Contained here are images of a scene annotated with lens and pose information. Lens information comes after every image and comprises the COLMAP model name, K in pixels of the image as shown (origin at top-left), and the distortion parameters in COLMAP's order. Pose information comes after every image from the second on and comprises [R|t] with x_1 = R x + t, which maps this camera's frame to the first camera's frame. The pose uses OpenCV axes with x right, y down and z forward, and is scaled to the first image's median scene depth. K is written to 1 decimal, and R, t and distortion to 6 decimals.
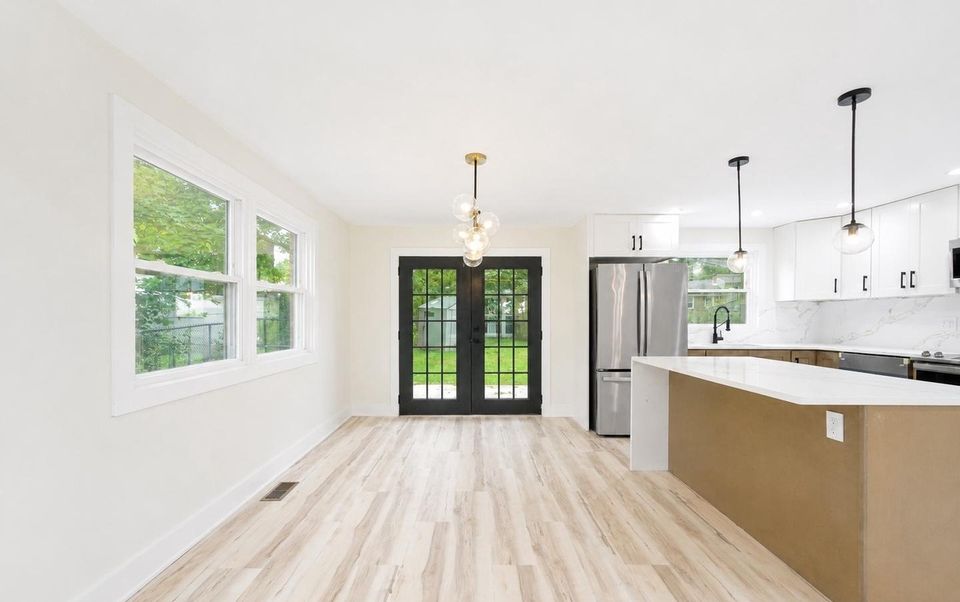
lens RADIAL K [[380.7, 0, 476.4], [0, 380.7, 315.2], [0, 0, 1]] dist [-0.009057, -0.001505]
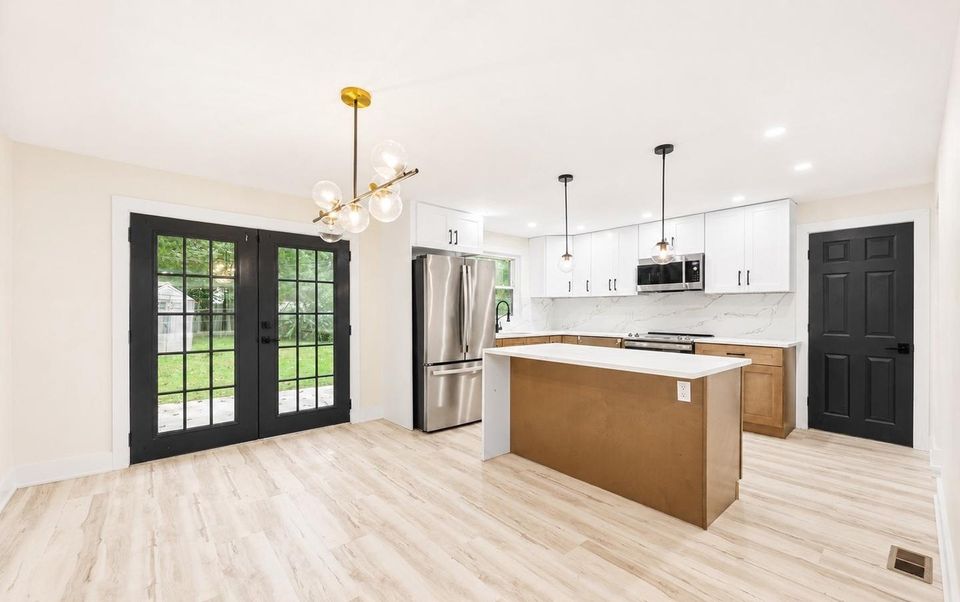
lens RADIAL K [[380.7, 0, 475.3], [0, 380.7, 314.7], [0, 0, 1]] dist [-0.009057, -0.001505]
pose [[0.764880, -0.006593, 0.644139, -0.197940], [-0.006175, 0.999827, 0.017566, 0.000113], [-0.644143, -0.017413, 0.764707, 0.177646]]
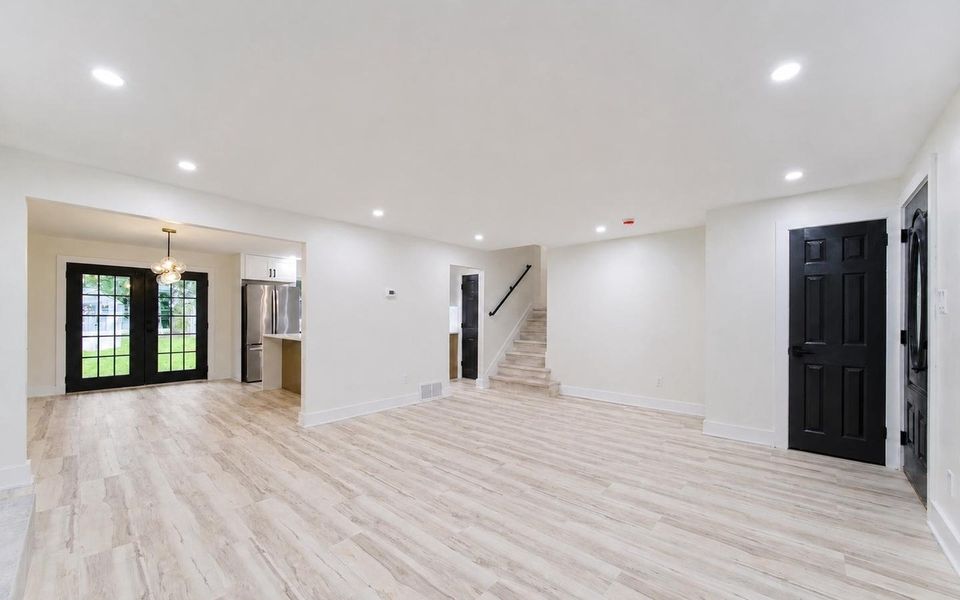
lens RADIAL K [[374.3, 0, 478.2], [0, 374.3, 319.2], [0, 0, 1]] dist [0.001431, -0.001467]
pose [[0.688011, 0.003450, 0.725692, -0.195151], [-0.010859, 0.999926, 0.005542, 0.006773], [-0.725619, -0.011693, 0.687997, -0.929244]]
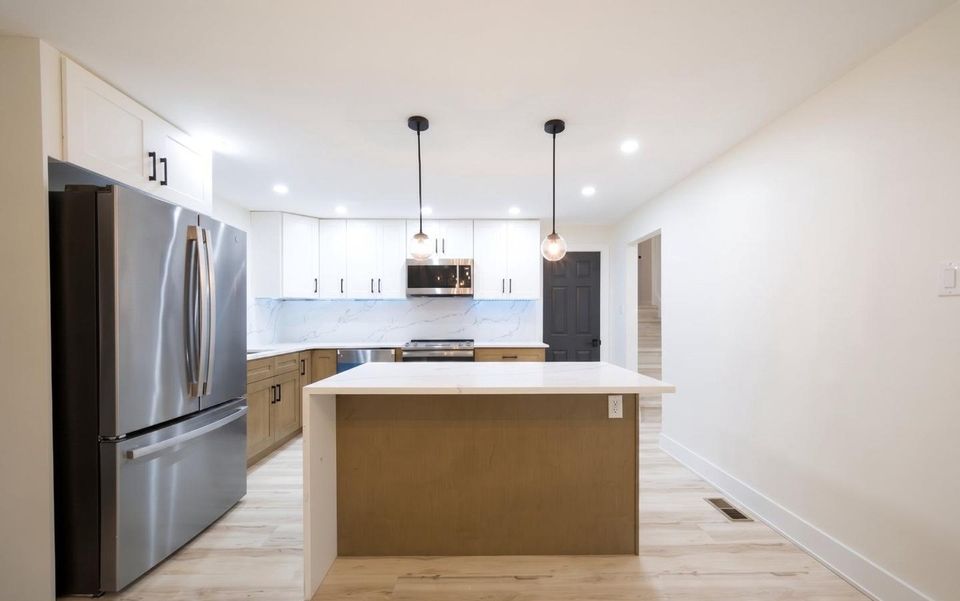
lens RADIAL K [[380.7, 0, 485.7], [0, 380.7, 320.3], [0, 0, 1]] dist [-0.009057, -0.001505]
pose [[-0.004915, -0.007182, 0.999962, -0.093479], [-0.005827, 0.999957, 0.007154, 0.007308], [-0.999971, -0.005792, -0.004957, 0.563614]]
